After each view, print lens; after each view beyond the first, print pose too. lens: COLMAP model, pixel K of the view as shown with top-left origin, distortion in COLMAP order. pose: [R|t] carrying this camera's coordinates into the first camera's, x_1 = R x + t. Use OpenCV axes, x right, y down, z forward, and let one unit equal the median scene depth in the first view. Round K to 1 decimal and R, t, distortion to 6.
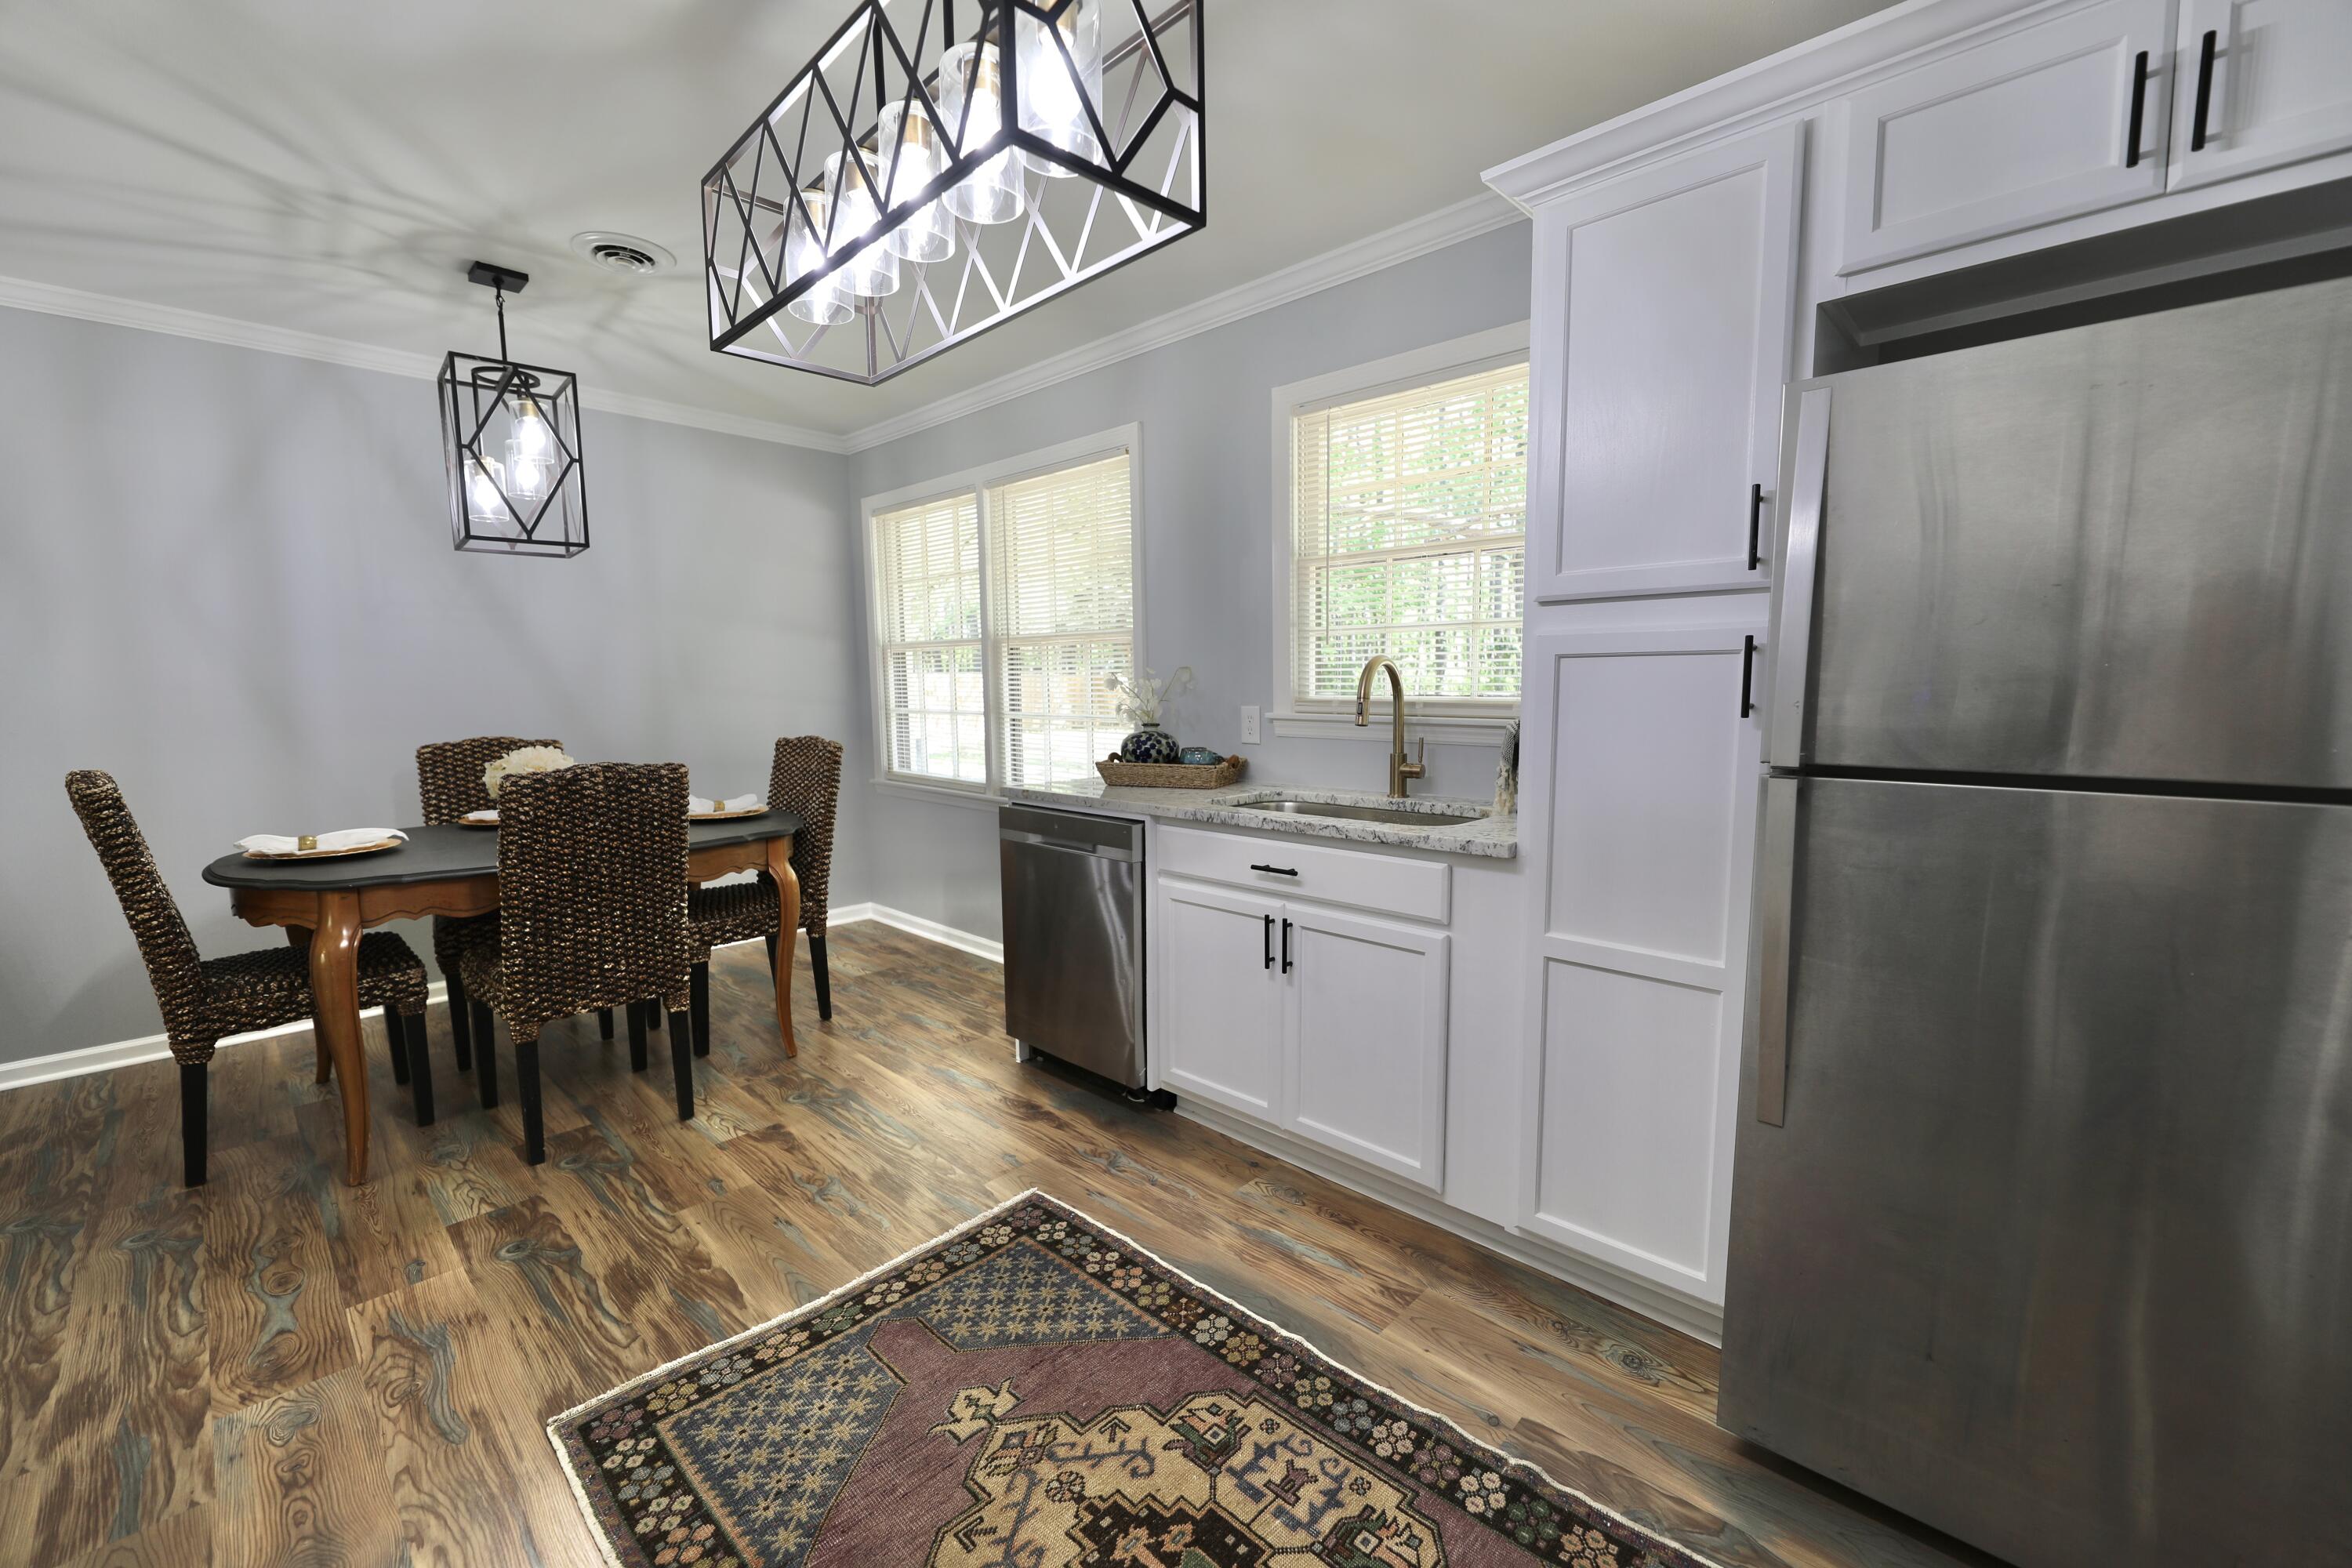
lens RADIAL K [[943.6, 0, 1176.0], [0, 943.6, 784.0], [0, 0, 1]] dist [0.006149, -0.004525]
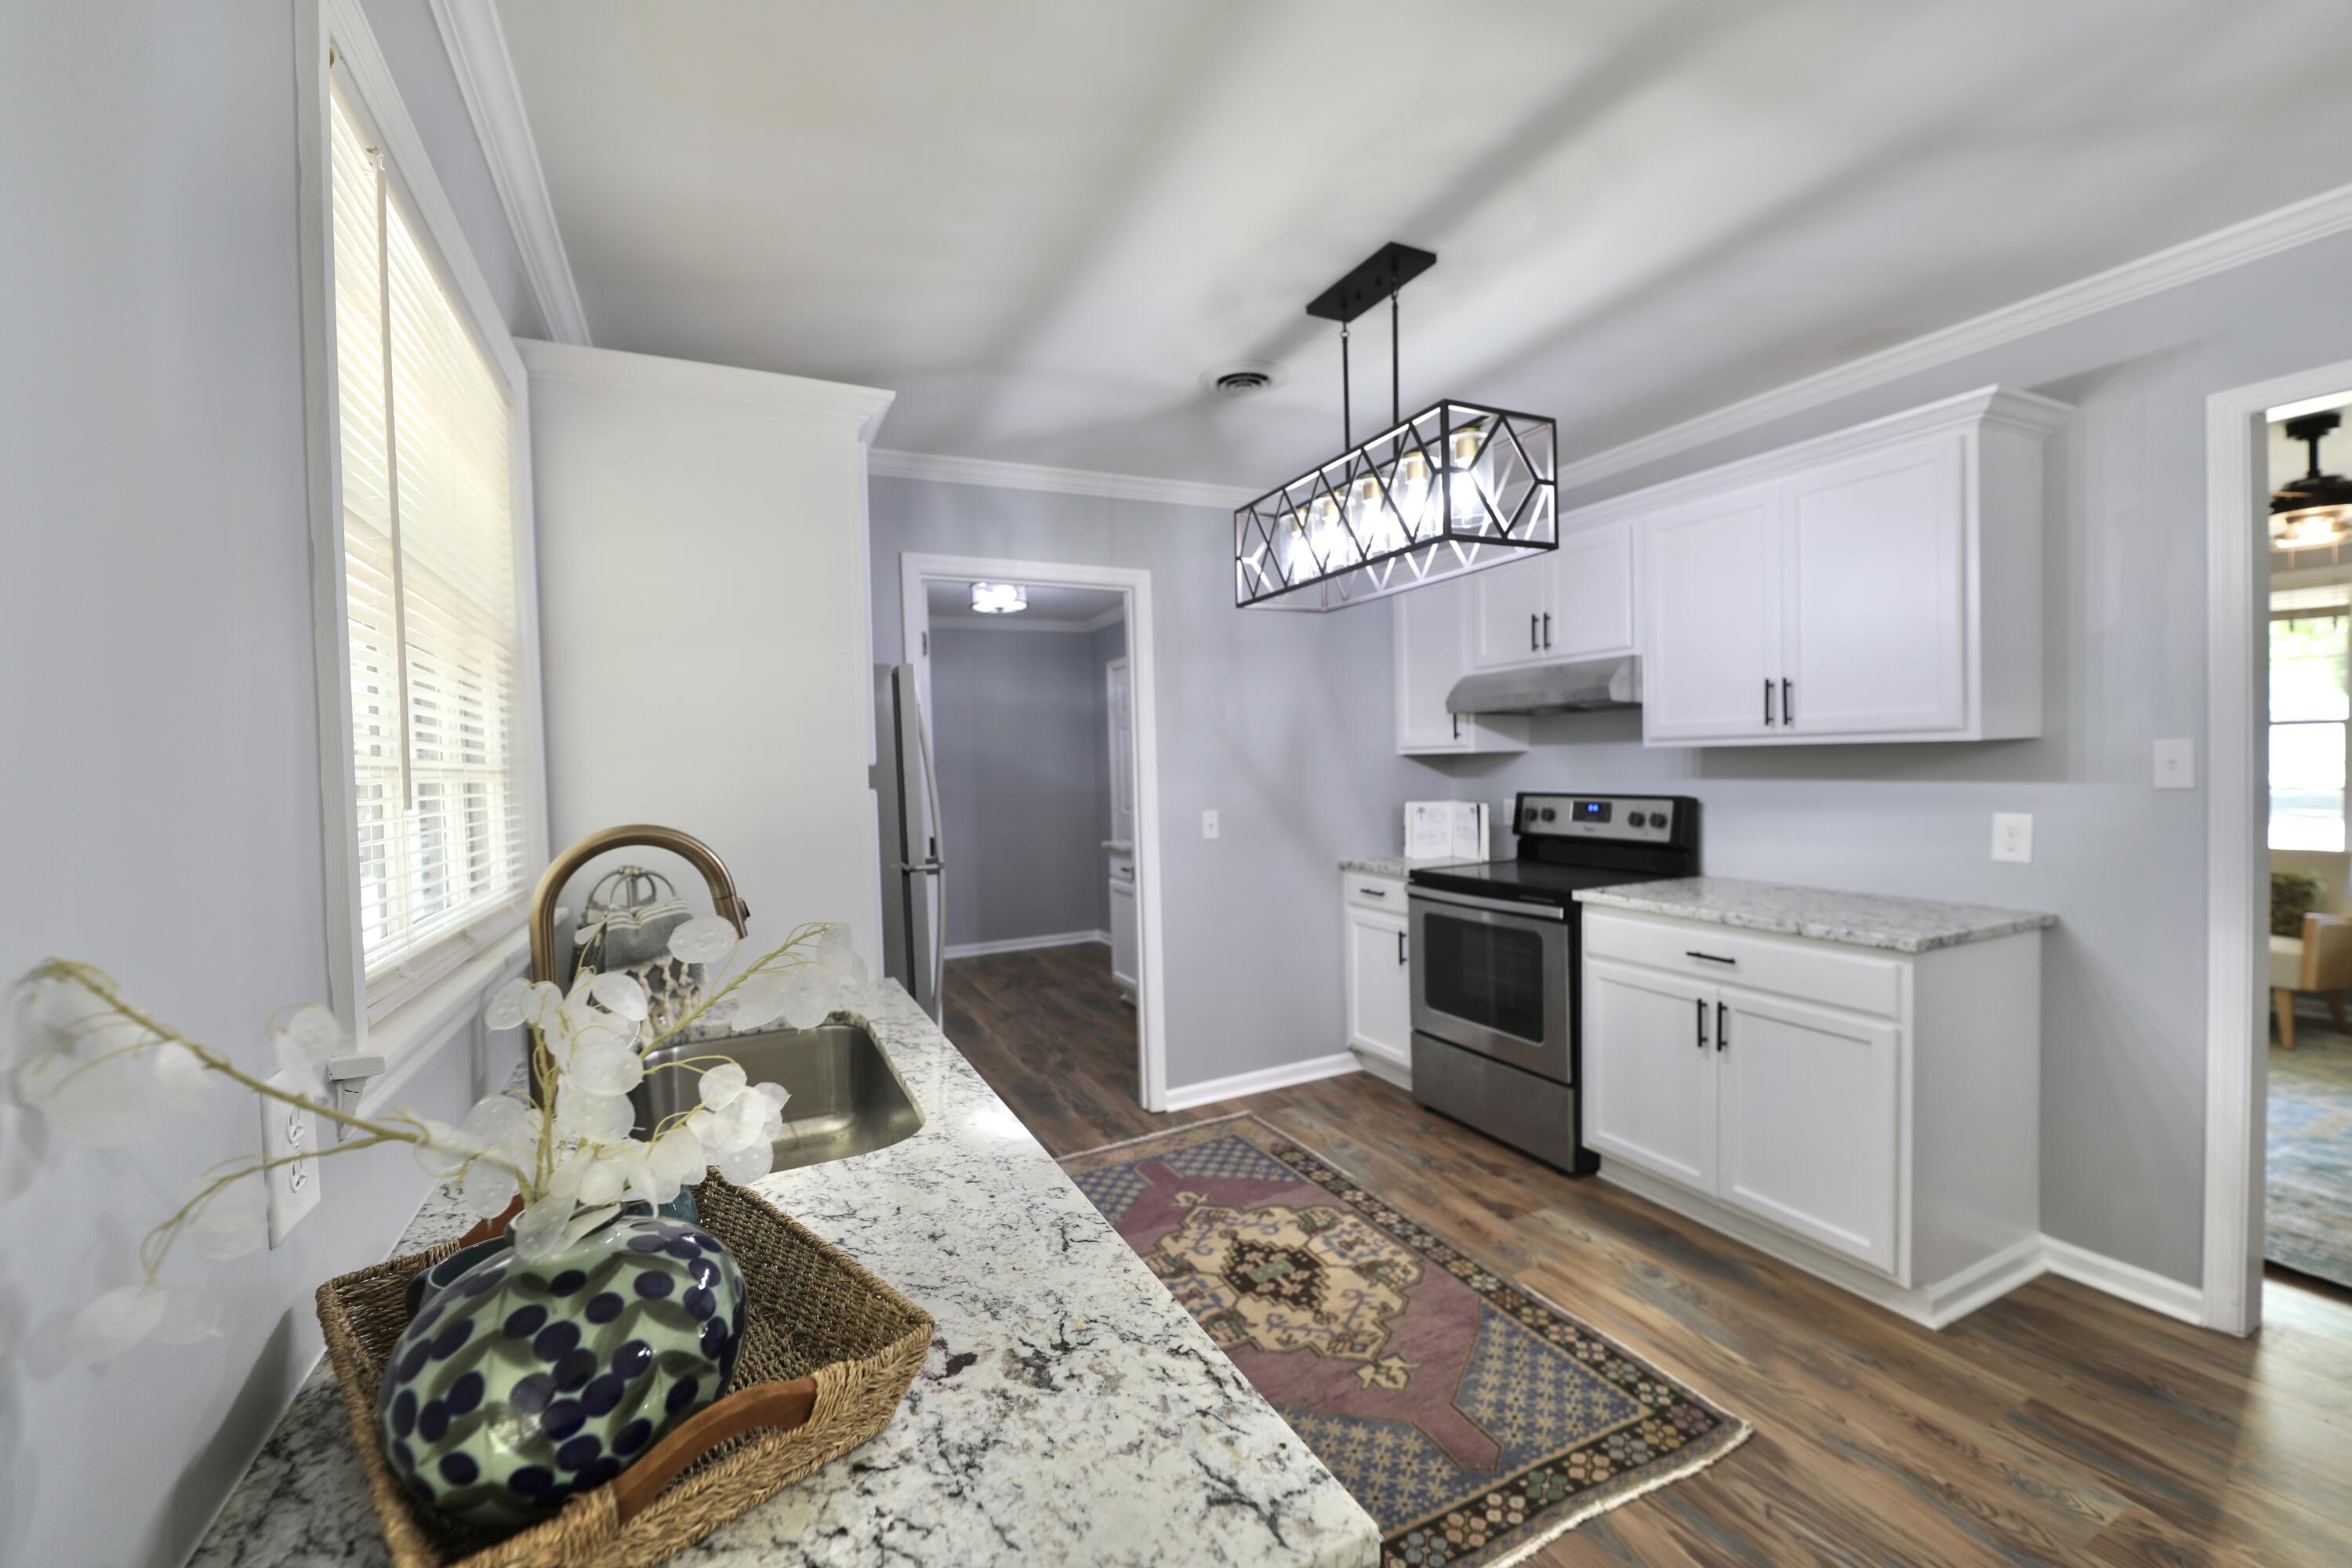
lens RADIAL K [[943.6, 0, 1176.0], [0, 943.6, 784.0], [0, 0, 1]] dist [0.006149, -0.004525]
pose [[-0.937783, 0.030448, 0.345884, -0.367423], [0.076926, 0.989612, 0.121451, -0.282896], [-0.338593, 0.140502, -0.930384, 1.956284]]
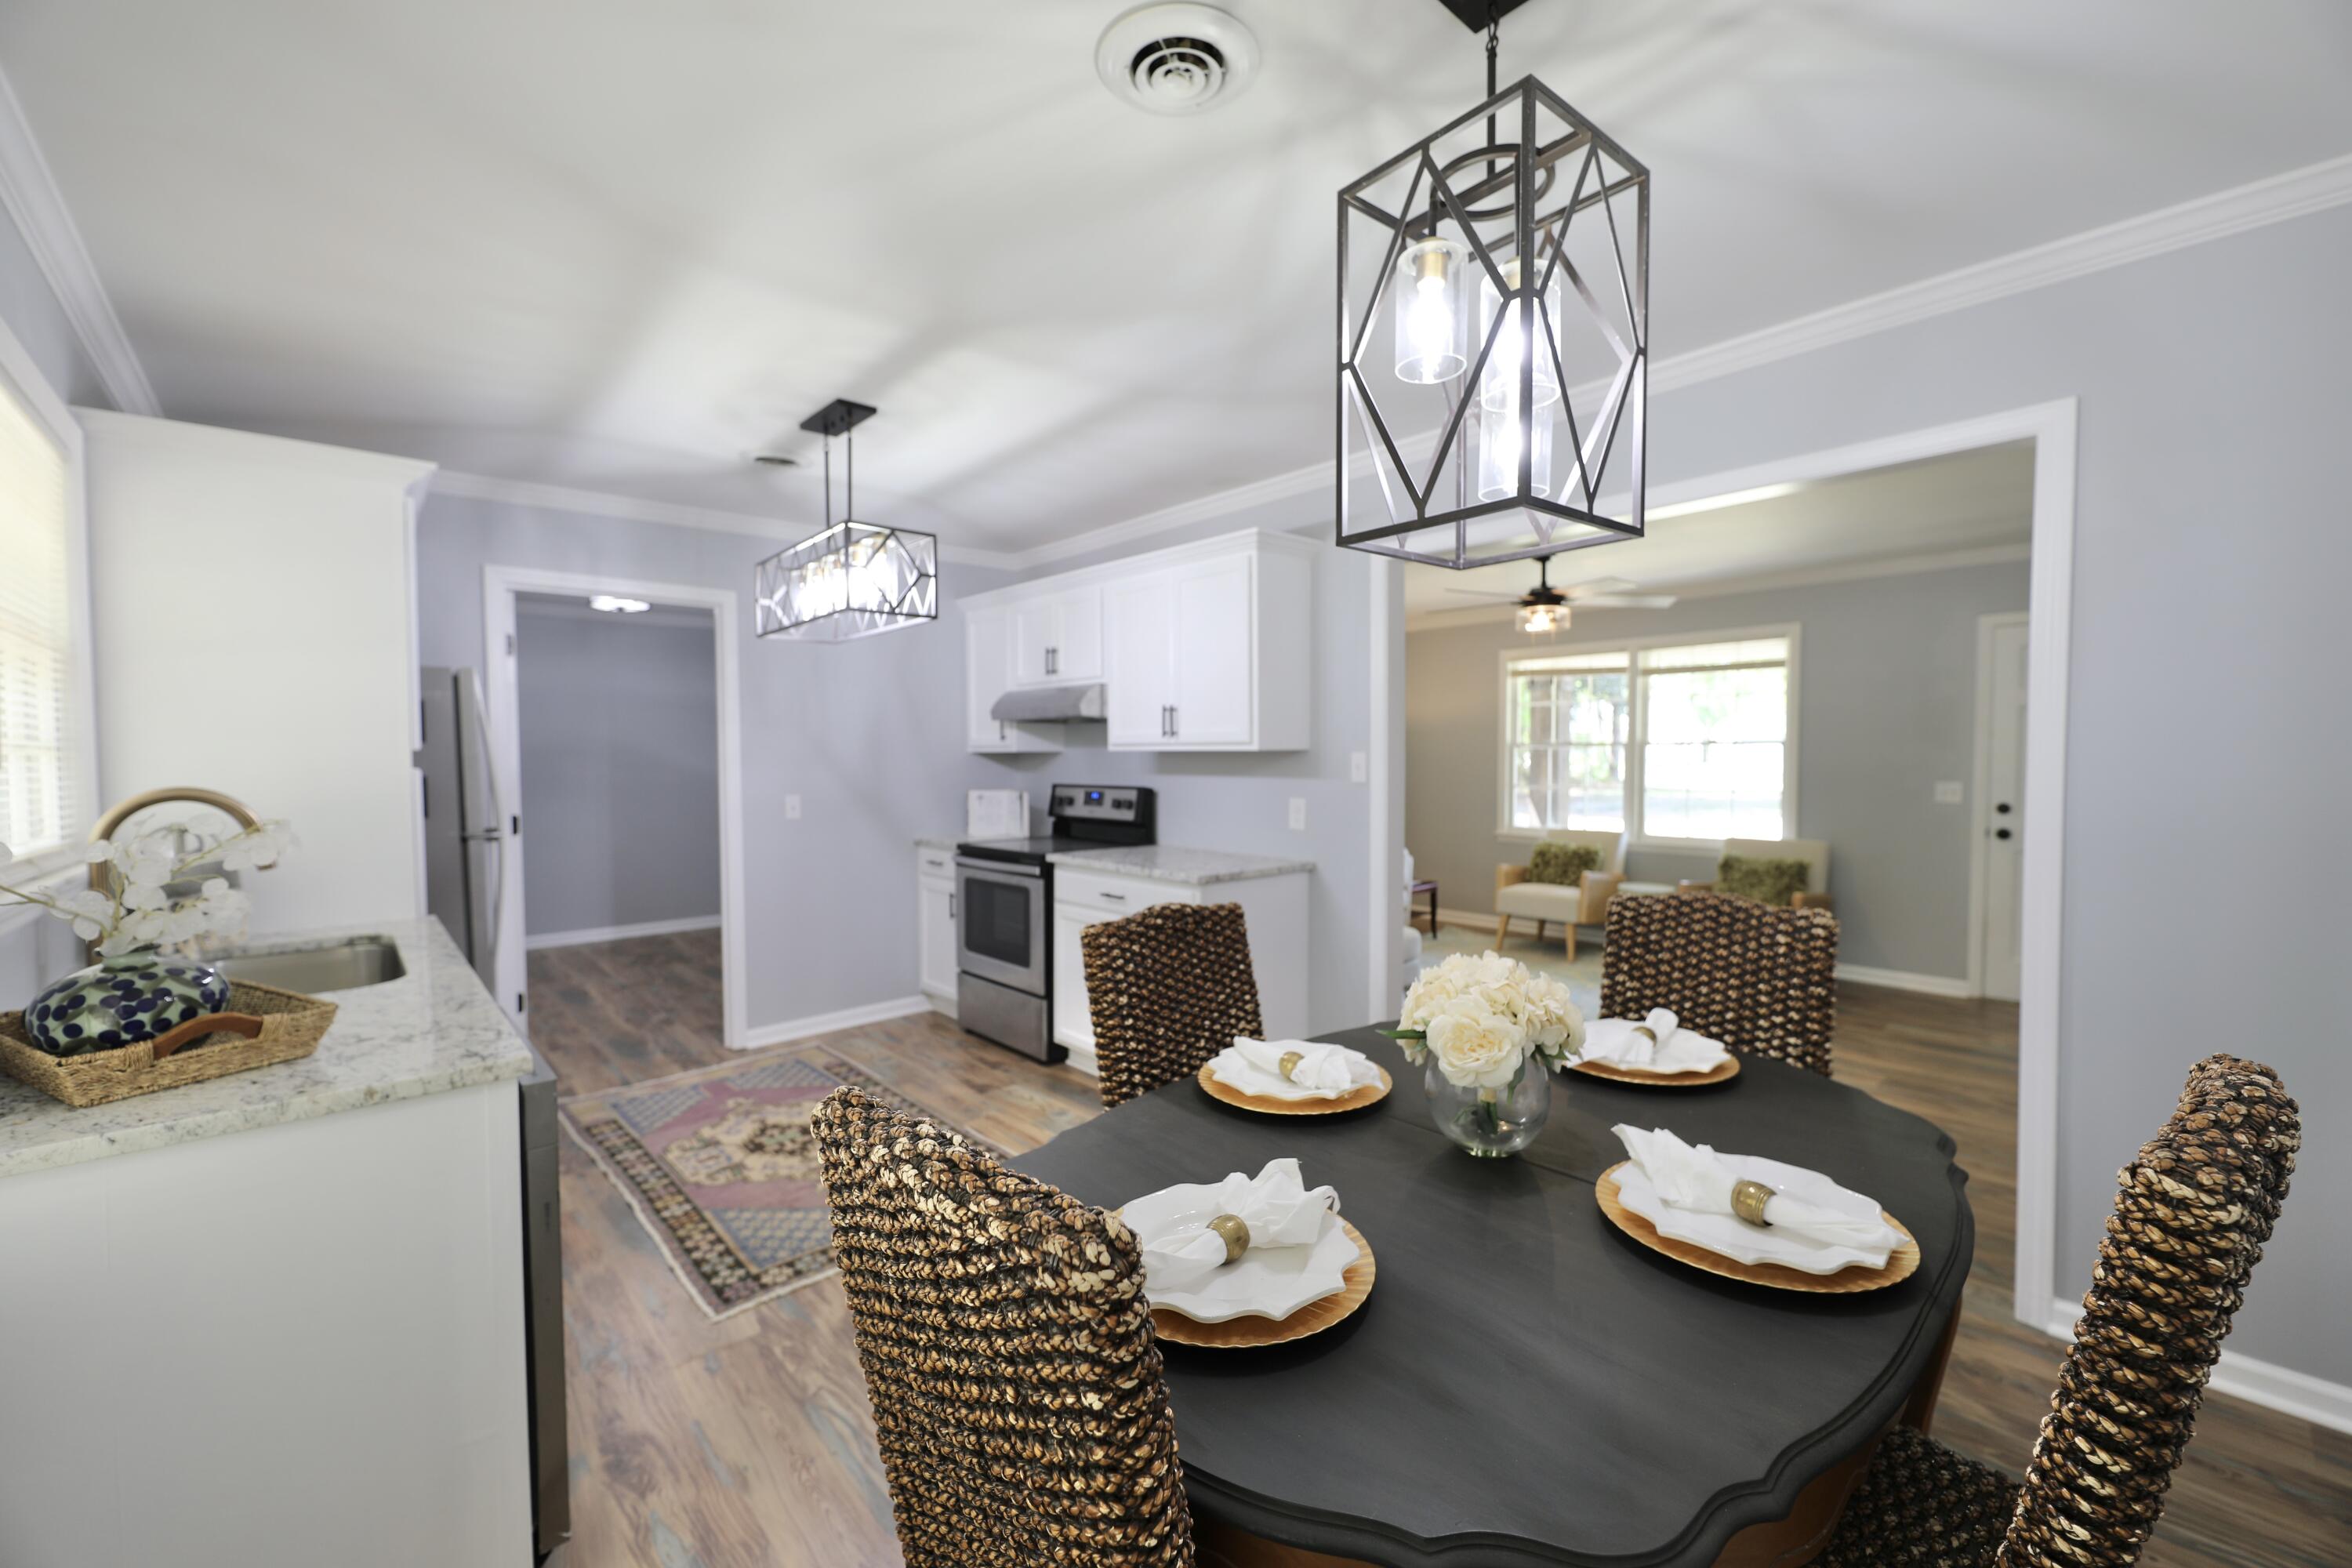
lens RADIAL K [[943.6, 0, 1176.0], [0, 943.6, 784.0], [0, 0, 1]] dist [0.006149, -0.004525]
pose [[-0.997160, 0.015695, 0.073657, -0.911061], [0.025891, 0.989871, 0.139591, -0.316424], [-0.070720, 0.141101, -0.987466, 2.385736]]
